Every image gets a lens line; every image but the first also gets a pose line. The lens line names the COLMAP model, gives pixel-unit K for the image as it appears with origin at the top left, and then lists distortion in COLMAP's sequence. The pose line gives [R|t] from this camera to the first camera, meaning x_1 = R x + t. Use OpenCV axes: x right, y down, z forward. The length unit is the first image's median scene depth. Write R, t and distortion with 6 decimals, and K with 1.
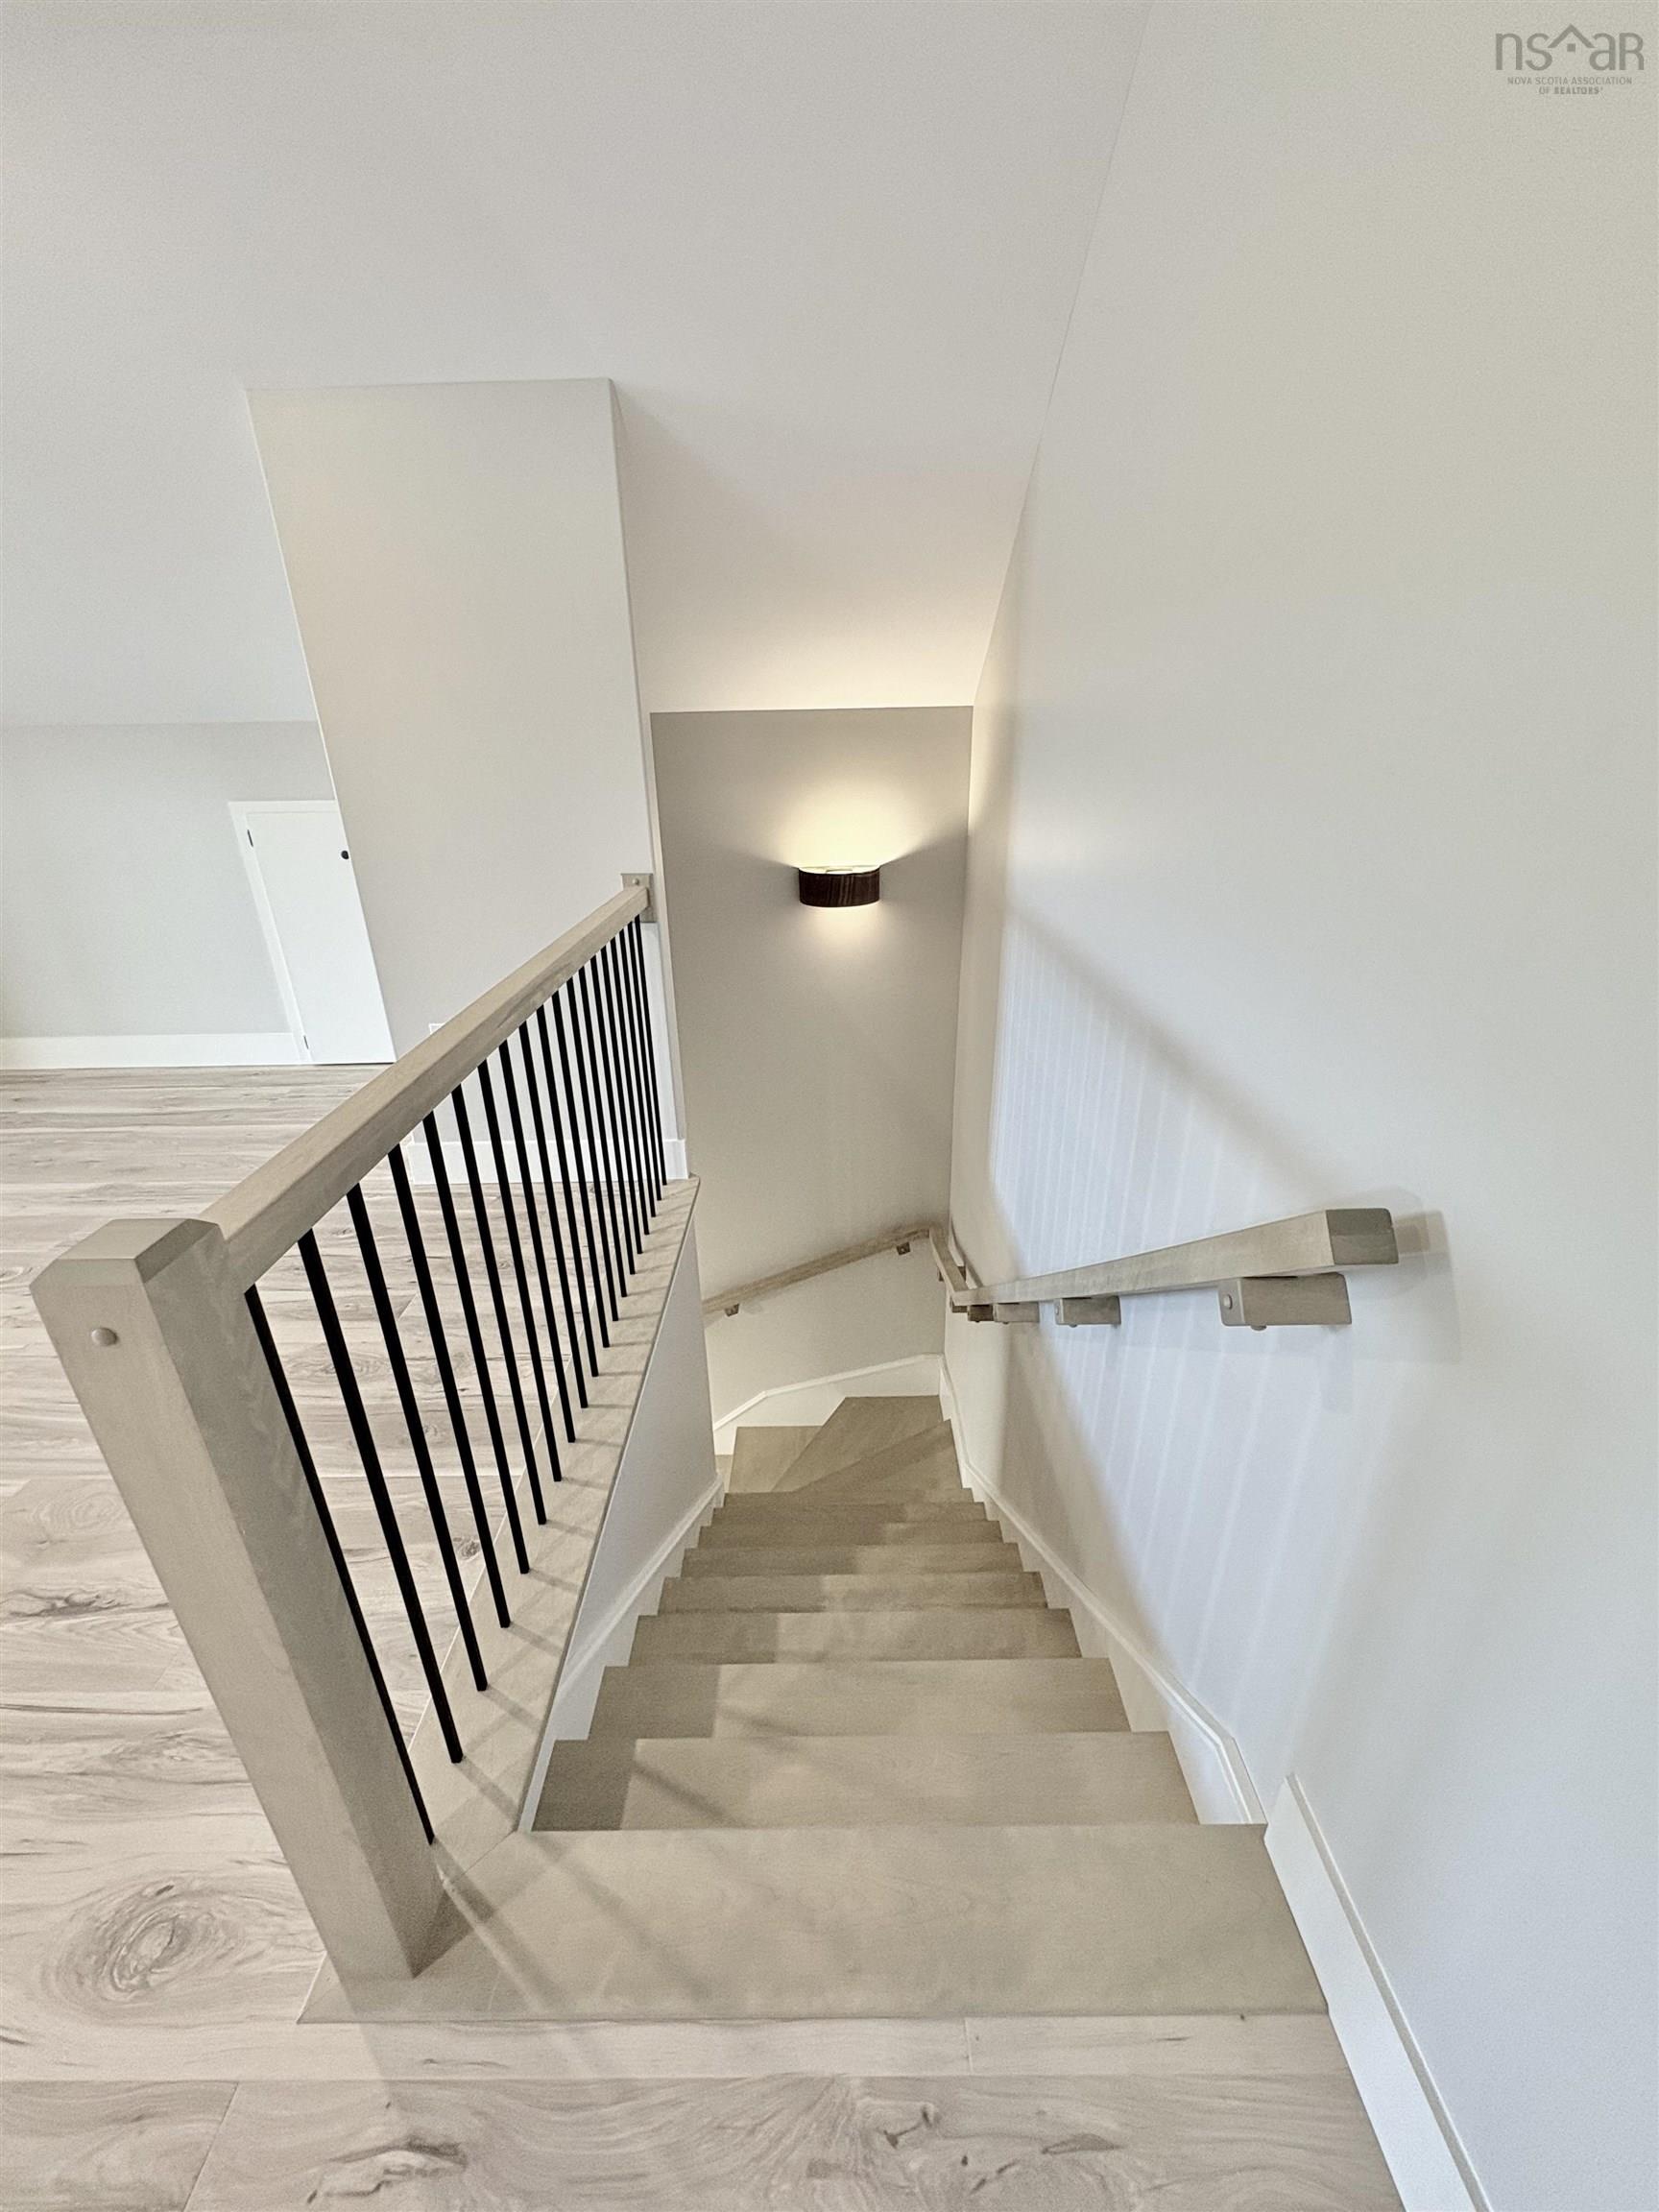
lens RADIAL K [[883.4, 0, 829.5], [0, 883.4, 1106.0], [0, 0, 1]] dist [0.000274, 0.000371]
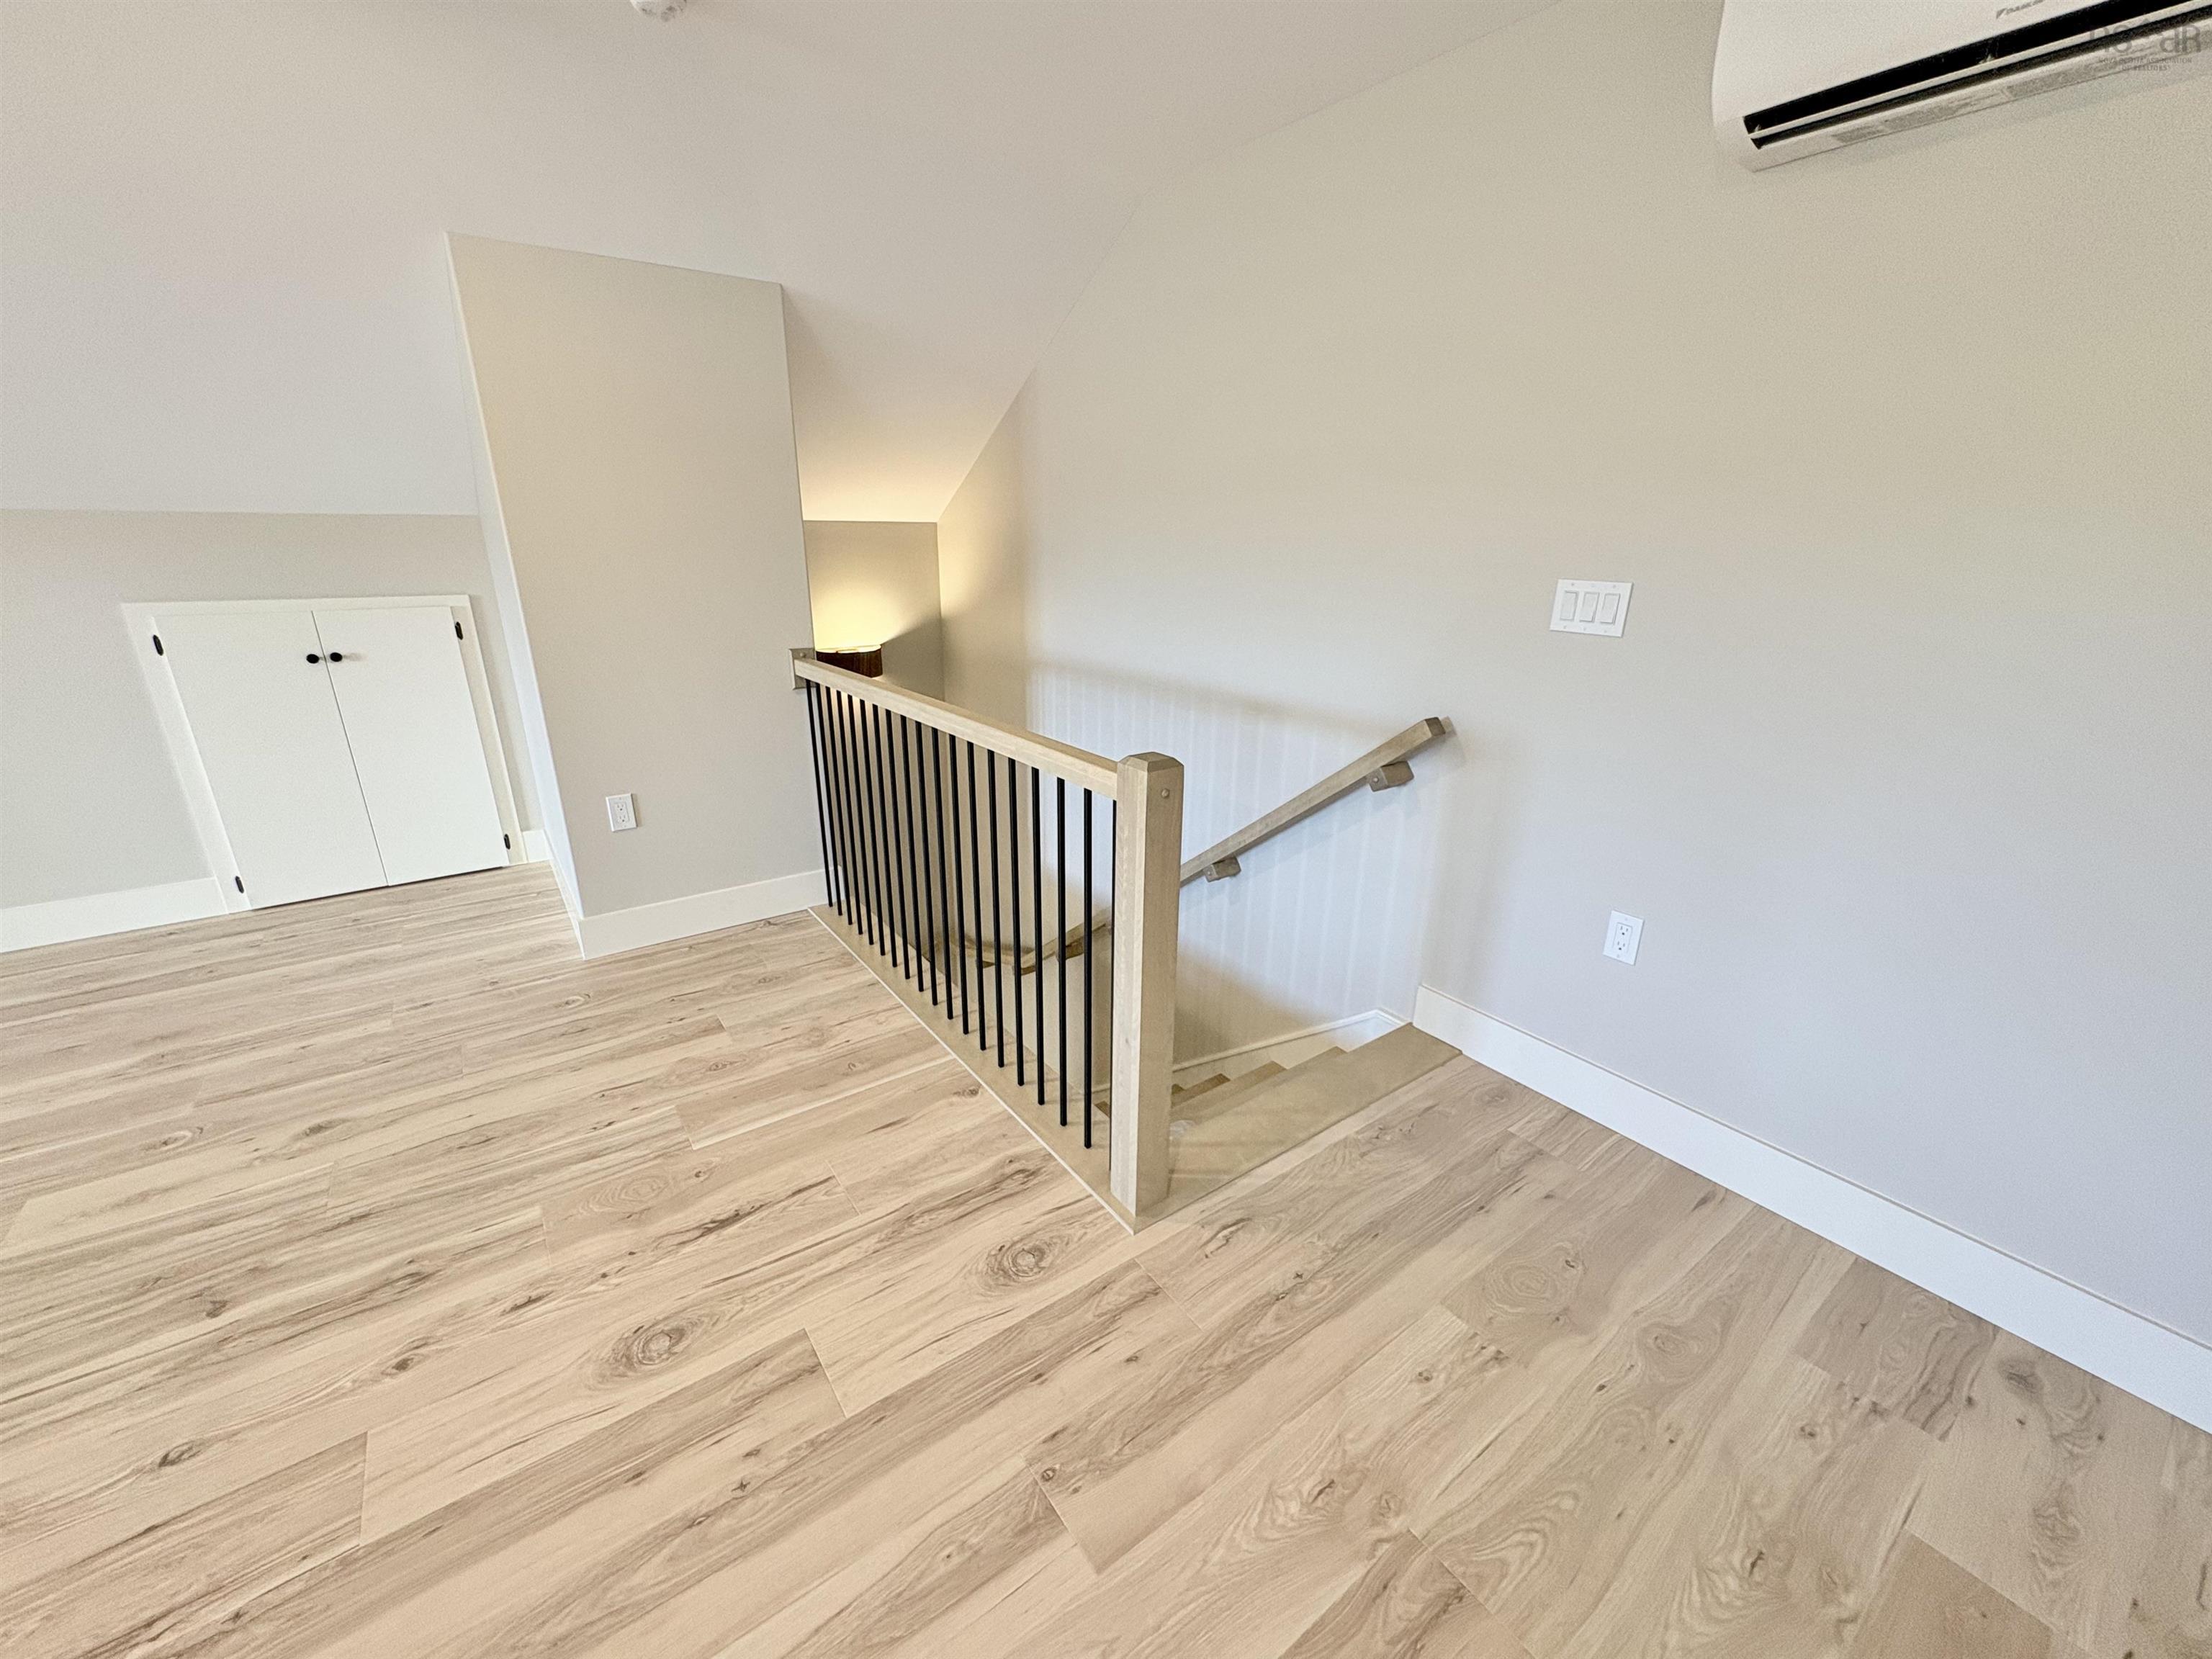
lens RADIAL K [[883.4, 0, 1106.6], [0, 883.4, 833.9], [0, 0, 1]] dist [0.000274, 0.000371]
pose [[0.806451, -0.162931, 0.568410, -0.531916], [0.208025, 0.978011, -0.014802, 0.084821], [-0.553500, 0.130181, 0.822612, -0.195962]]
